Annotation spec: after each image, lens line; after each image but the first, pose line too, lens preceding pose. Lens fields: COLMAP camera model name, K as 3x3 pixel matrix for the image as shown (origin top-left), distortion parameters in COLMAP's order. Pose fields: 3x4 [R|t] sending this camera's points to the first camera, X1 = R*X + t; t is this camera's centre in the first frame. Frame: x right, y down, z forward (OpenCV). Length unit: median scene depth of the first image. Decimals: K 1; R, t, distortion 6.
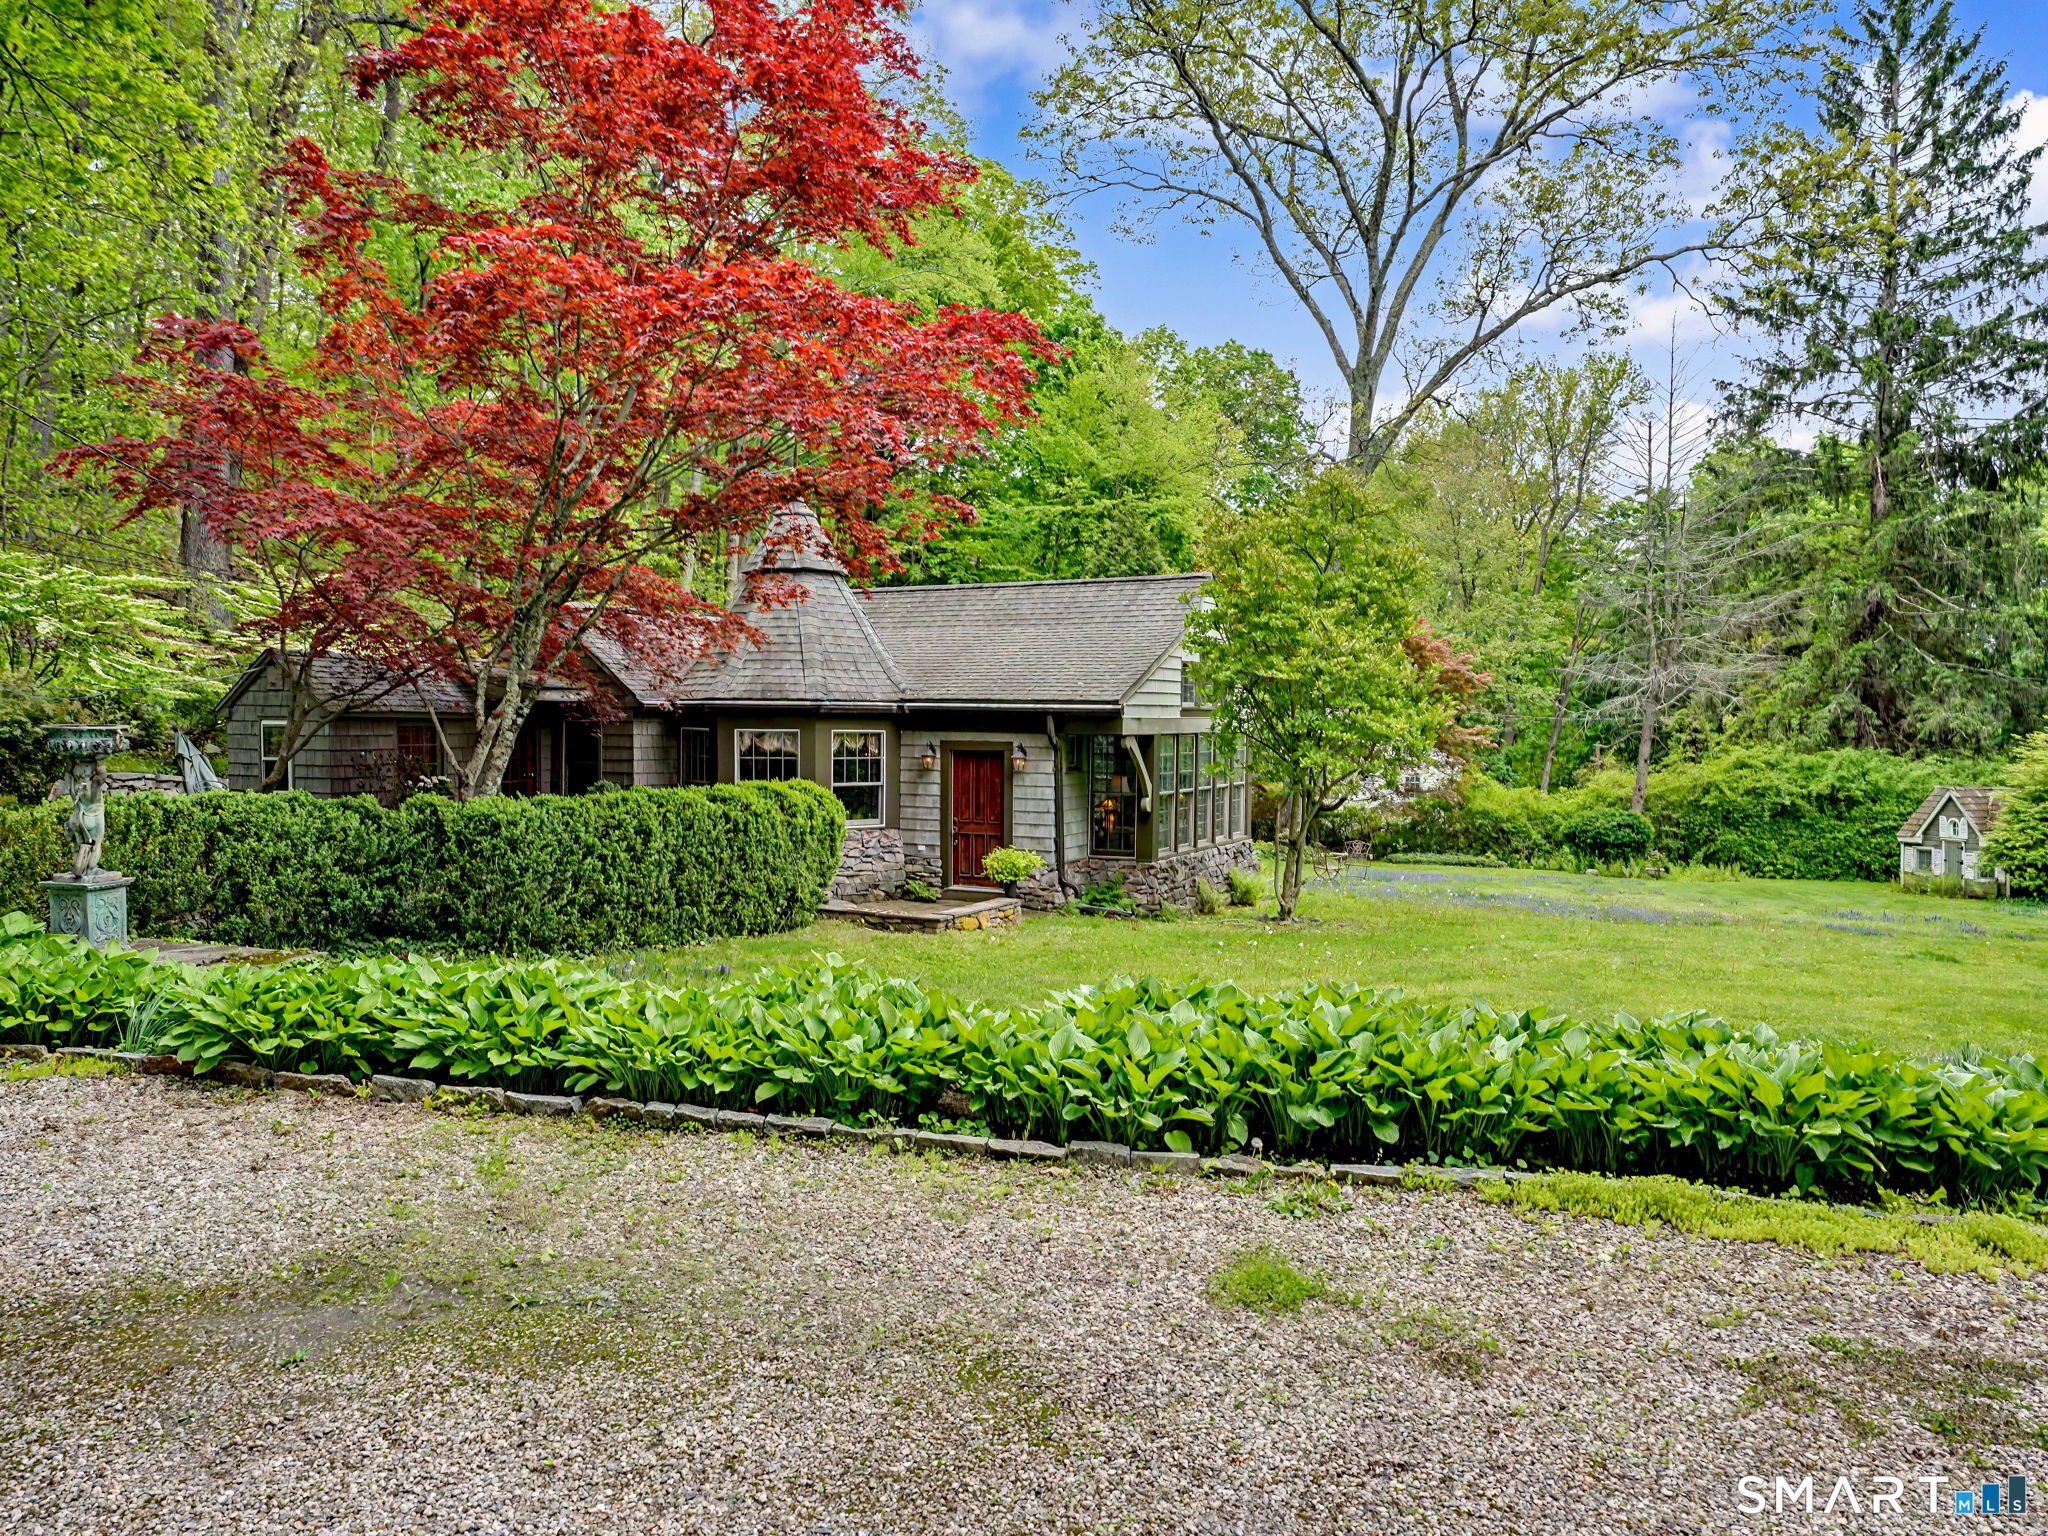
lens RADIAL K [[1414.9, 0, 983.6], [0, 1414.9, 798.2], [0, 0, 1]] dist [-0.064232, 0.105209]
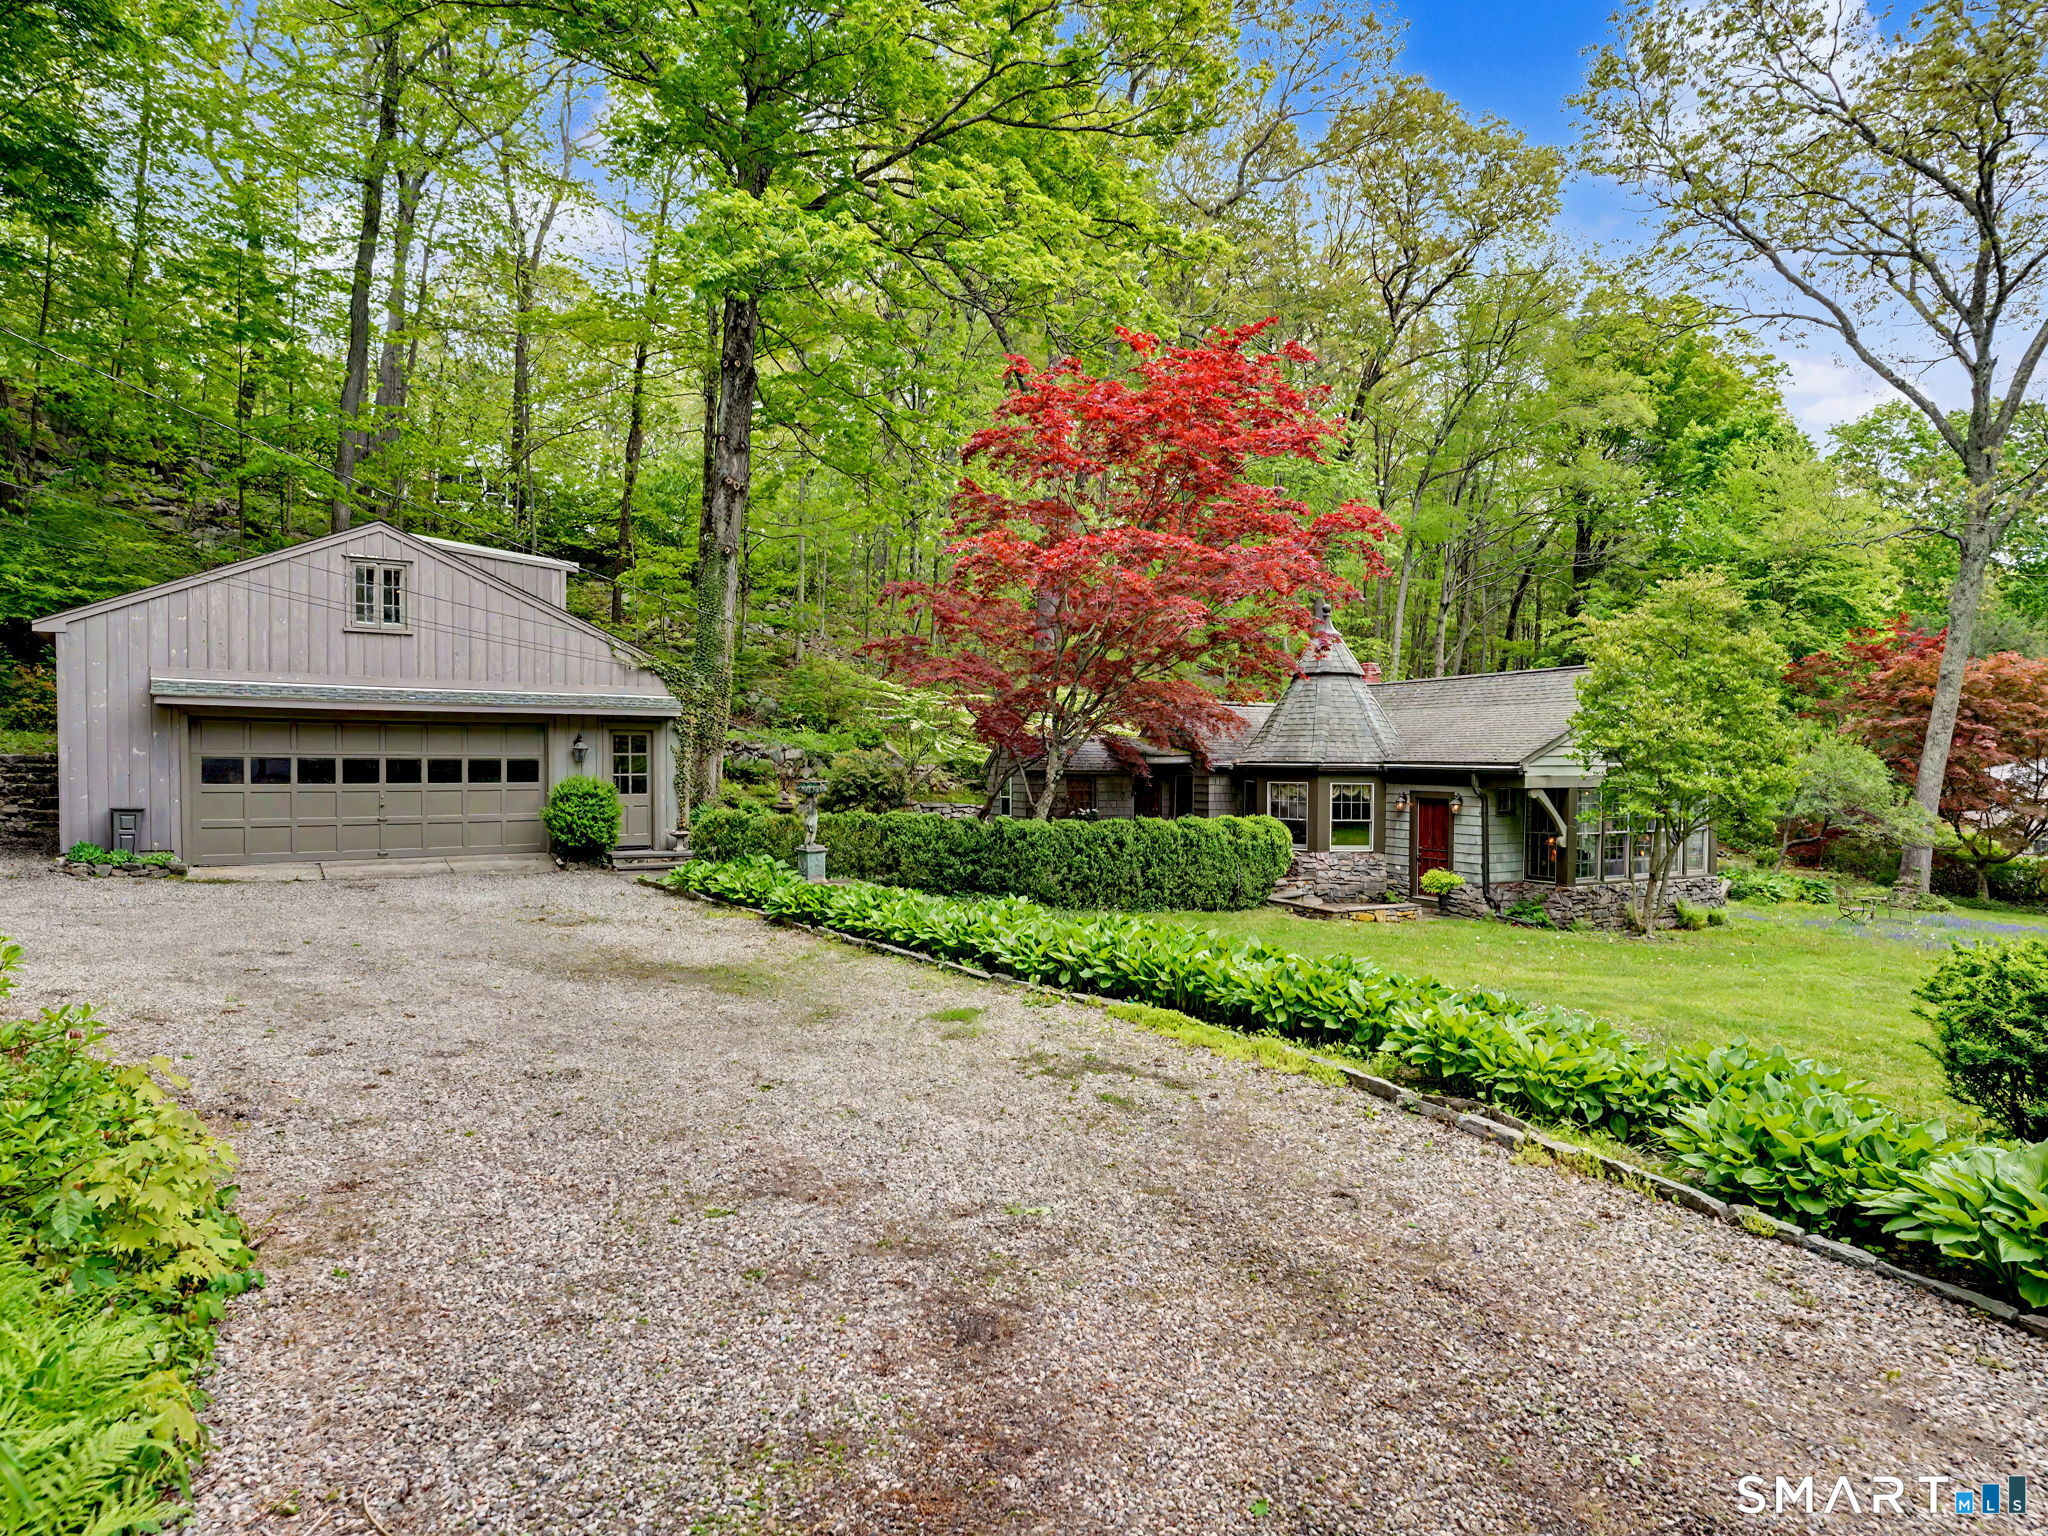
lens RADIAL K [[1123.8, 0, 1015.7], [0, 1123.8, 782.8], [0, 0, 1]] dist [-0.084676, 0.042710]
pose [[0.799149, 0.007521, -0.601086, 0.320103], [-0.033686, 0.998911, -0.032288, -0.000118], [0.600188, 0.046051, 0.798532, -0.113912]]
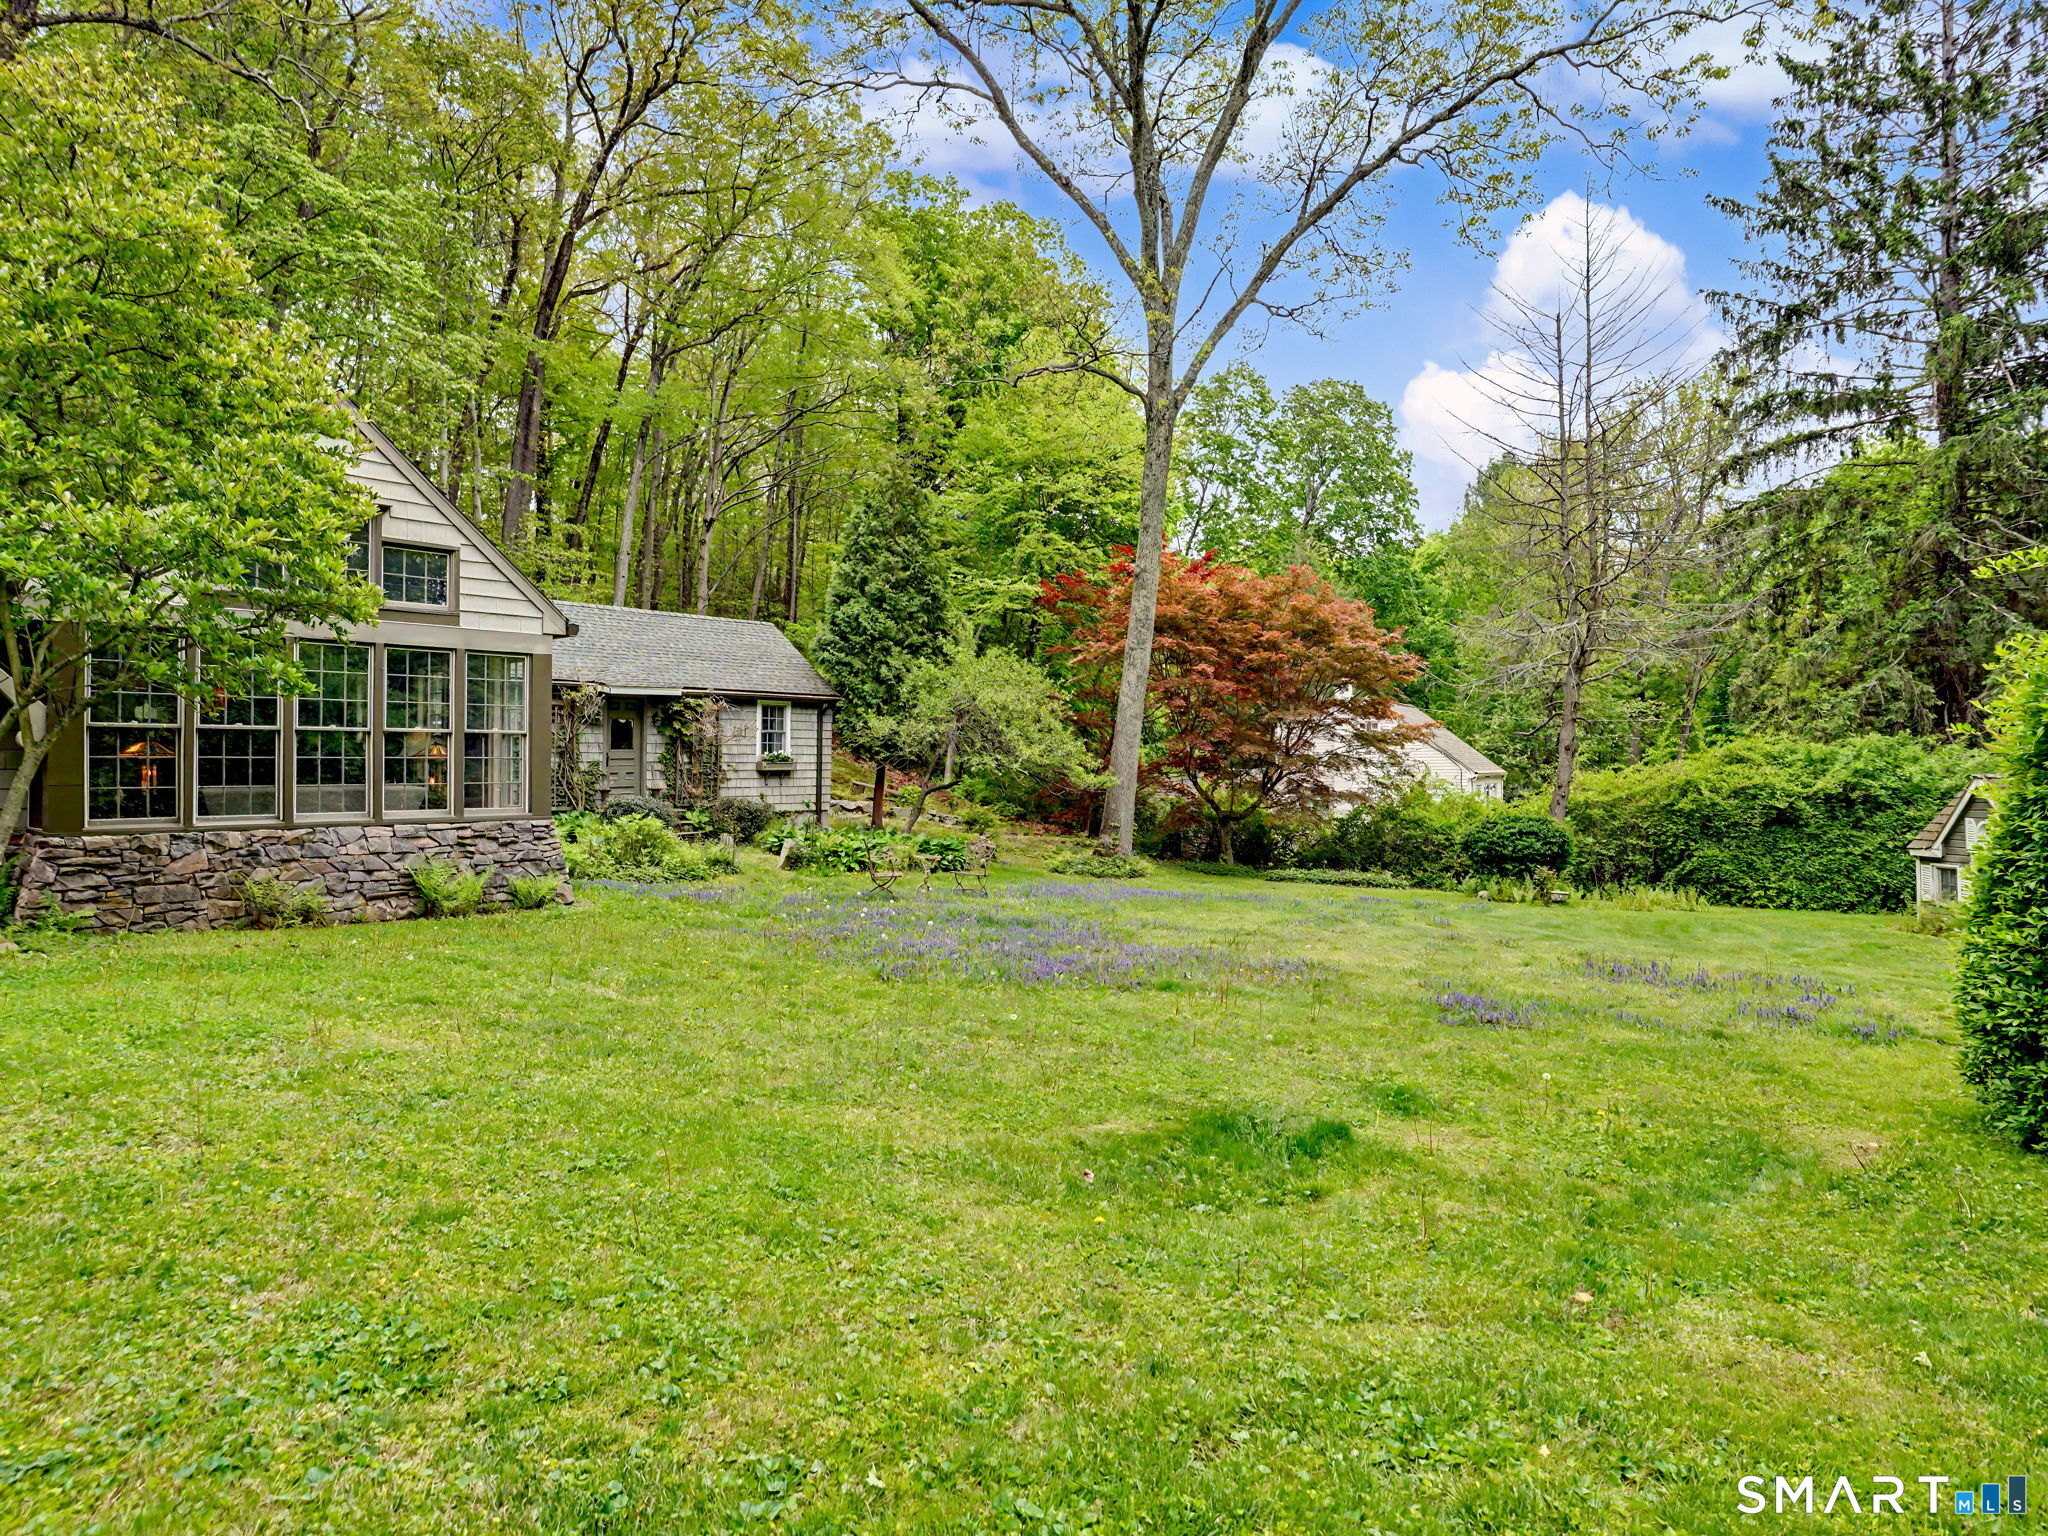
lens RADIAL K [[1123.8, 0, 1015.7], [0, 1123.8, 782.8], [0, 0, 1]] dist [-0.084676, 0.042710]
pose [[0.969764, -0.001535, -0.244041, 0.619319], [-0.009291, 0.999023, -0.043204, 0.038268], [0.243869, 0.044165, 0.968802, 0.659730]]
